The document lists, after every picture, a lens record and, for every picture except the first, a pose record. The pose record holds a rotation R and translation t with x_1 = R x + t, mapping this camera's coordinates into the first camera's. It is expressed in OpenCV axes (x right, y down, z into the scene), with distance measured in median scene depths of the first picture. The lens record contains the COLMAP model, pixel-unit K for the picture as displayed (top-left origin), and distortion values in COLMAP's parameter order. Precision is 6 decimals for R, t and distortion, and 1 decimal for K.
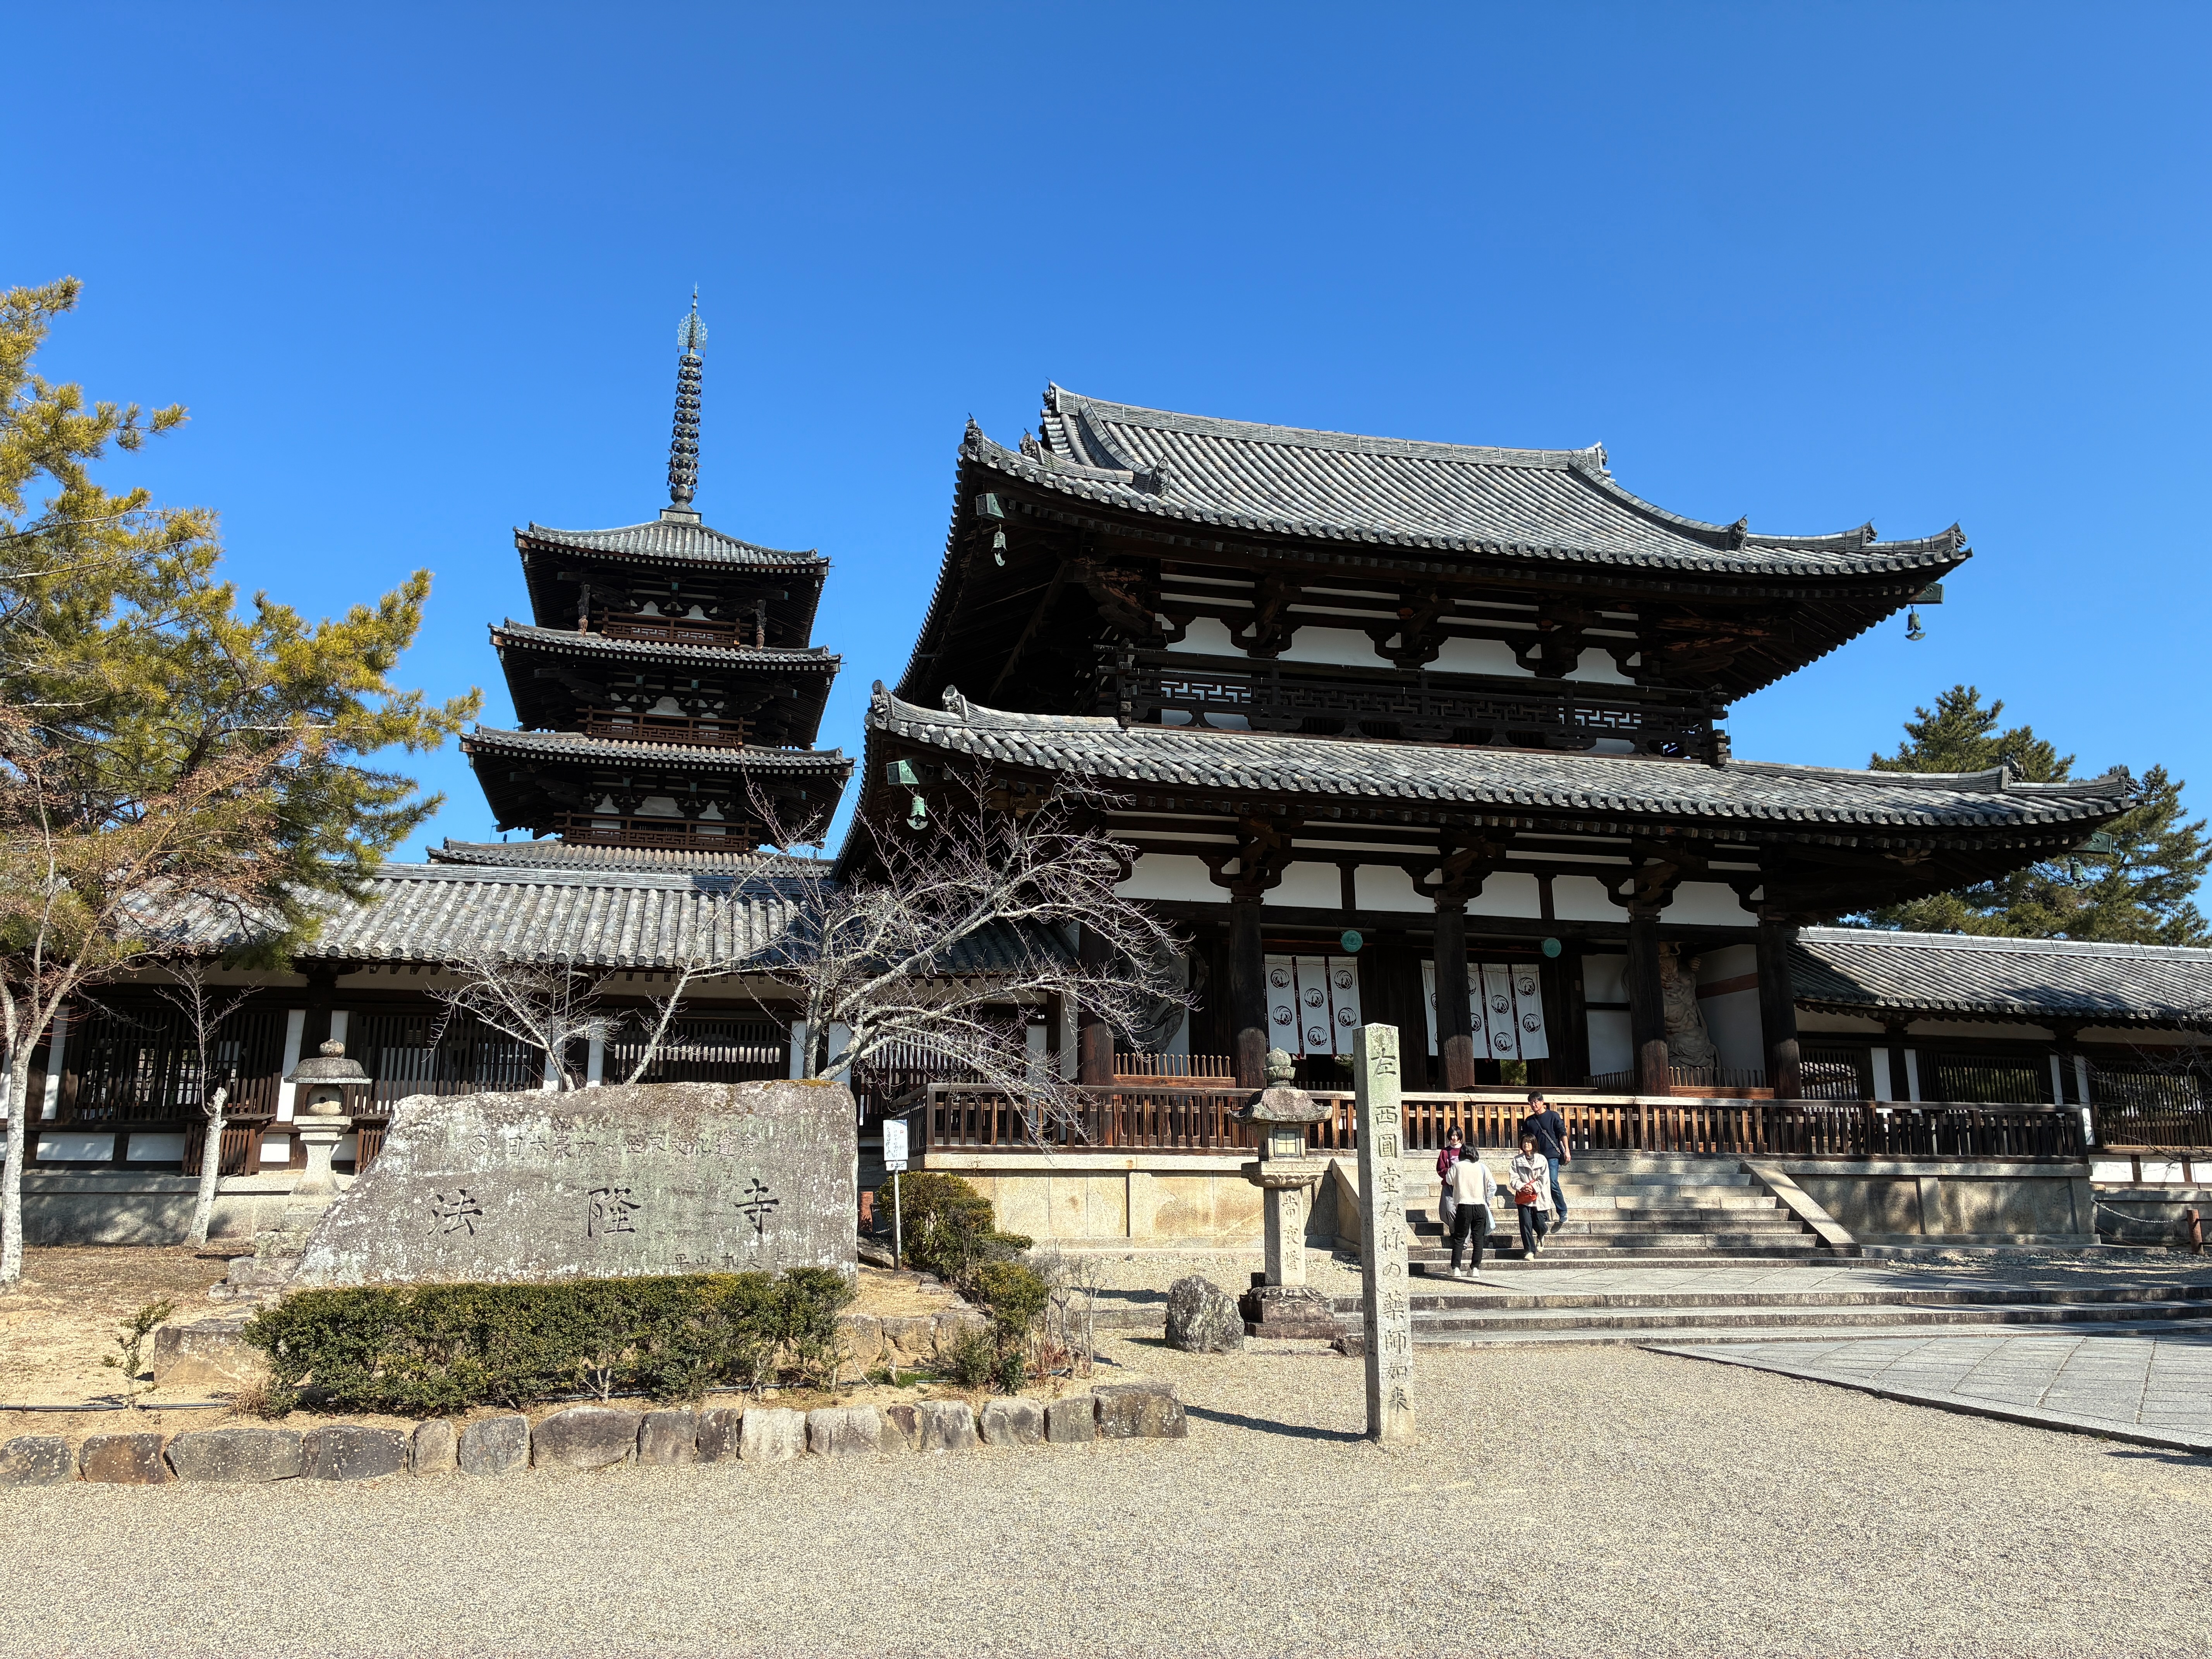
lens RADIAL K [[1652.8, 0, 1103.7], [0, 1652.8, 795.6], [0, 0, 1]] dist [0.008482, -0.056842]
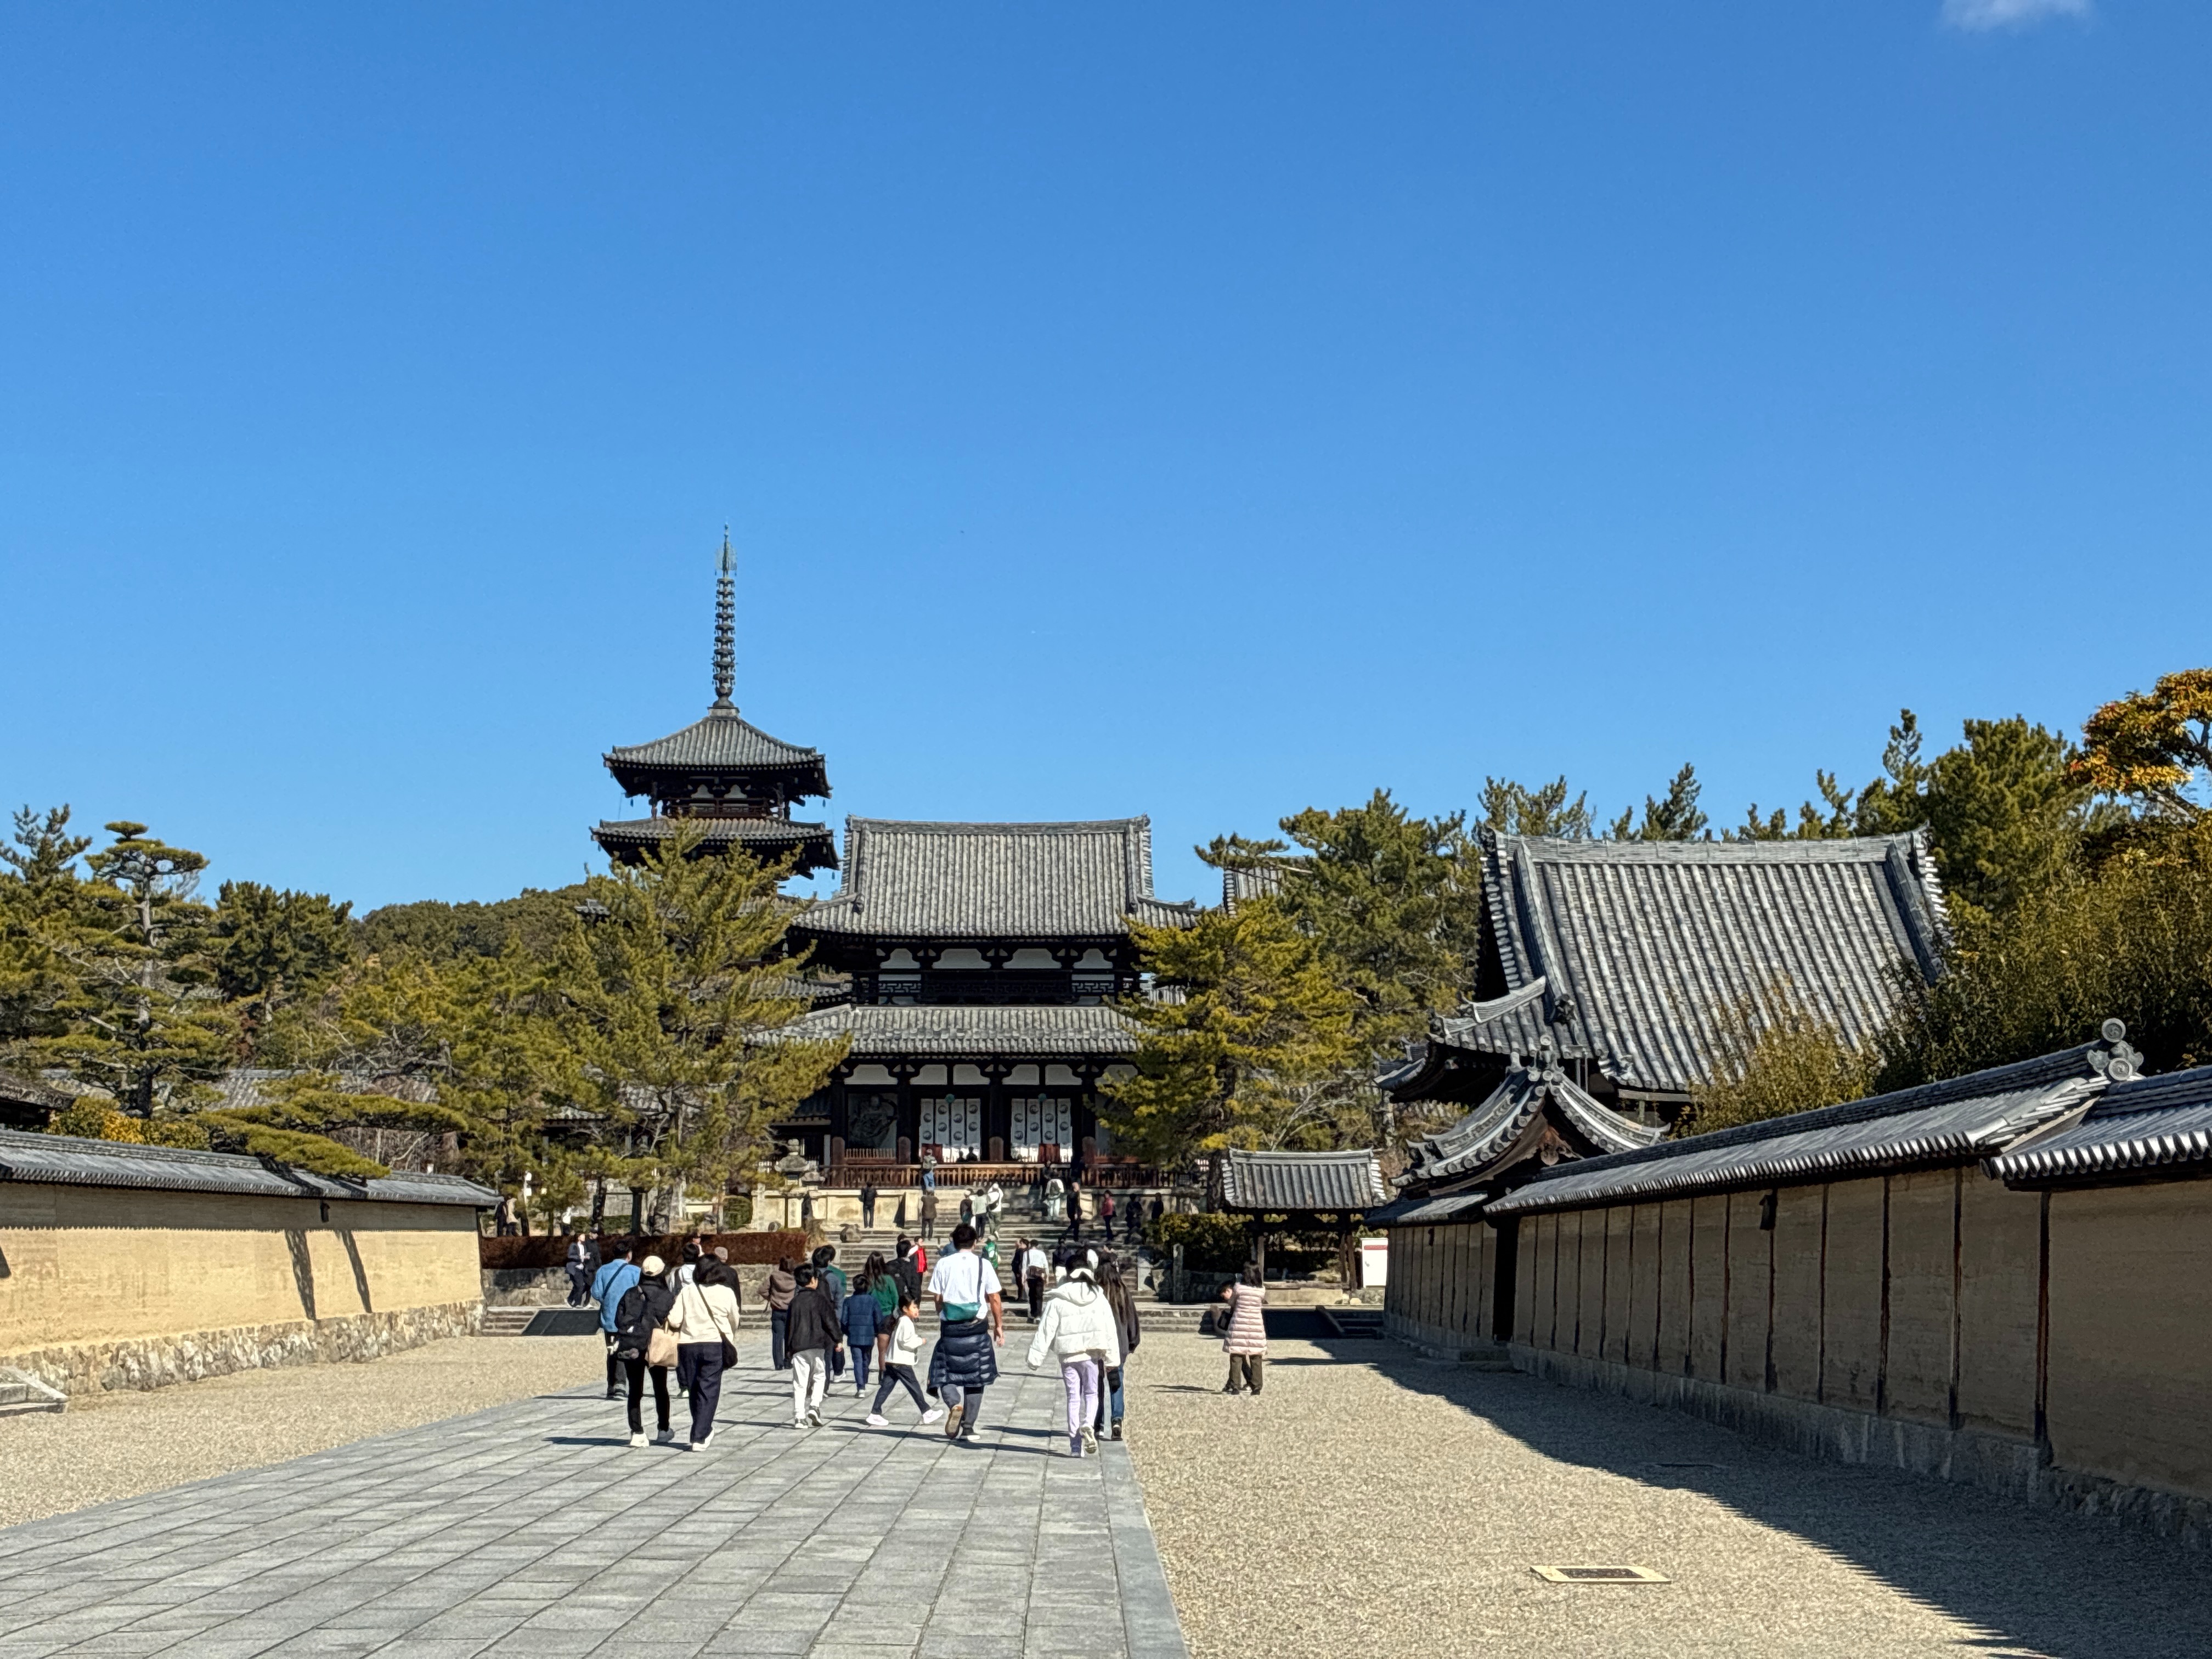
lens RADIAL K [[3569.4, 0, 1102.1], [0, 3569.4, 729.2], [0, 0, 1]] dist [0.257611, -2.205403]
pose [[0.975636, -0.028397, -0.217549, 0.714435], [0.047312, 0.995489, 0.082235, -0.405819], [0.214233, -0.090524, 0.972579, -1.854244]]
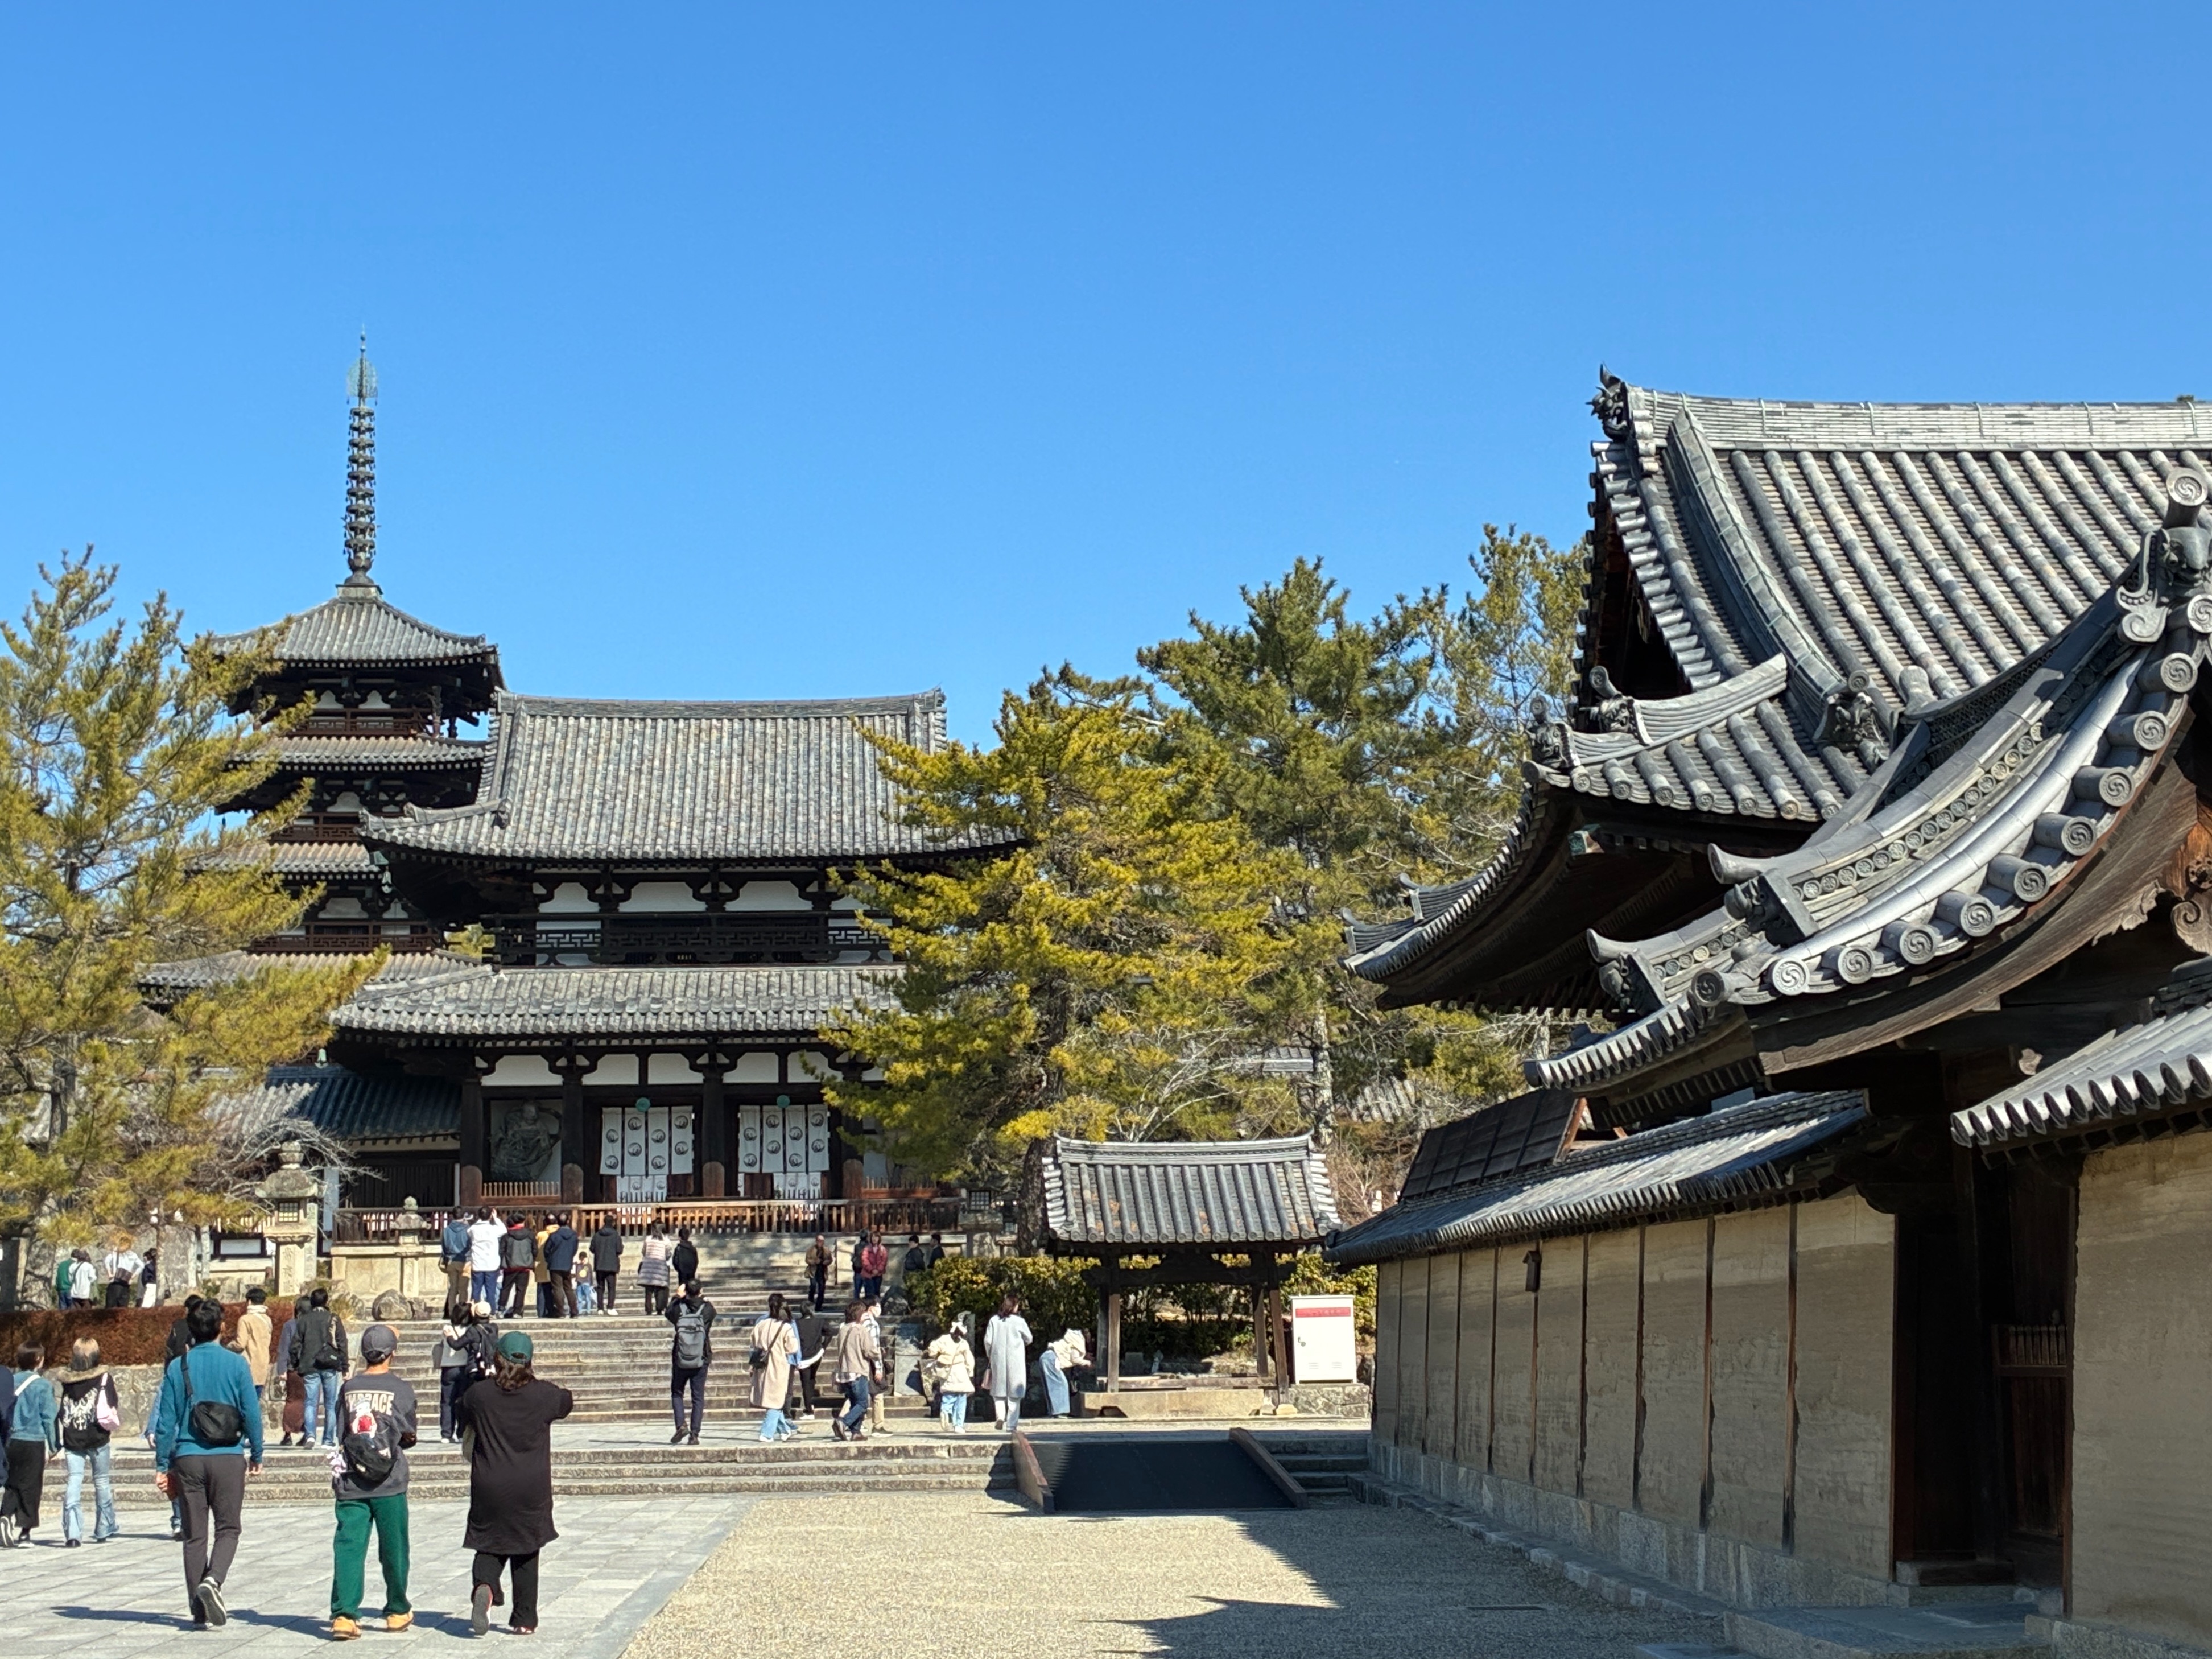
lens RADIAL K [[3743.1, 0, 1108.2], [0, 3743.1, 733.9], [0, 0, 1]] dist [0.179713, -0.032422]
pose [[0.984191, -0.039155, -0.172726, 0.582274], [0.051989, 0.996162, 0.070414, -0.234823], [0.169306, -0.078281, 0.982450, -1.145388]]
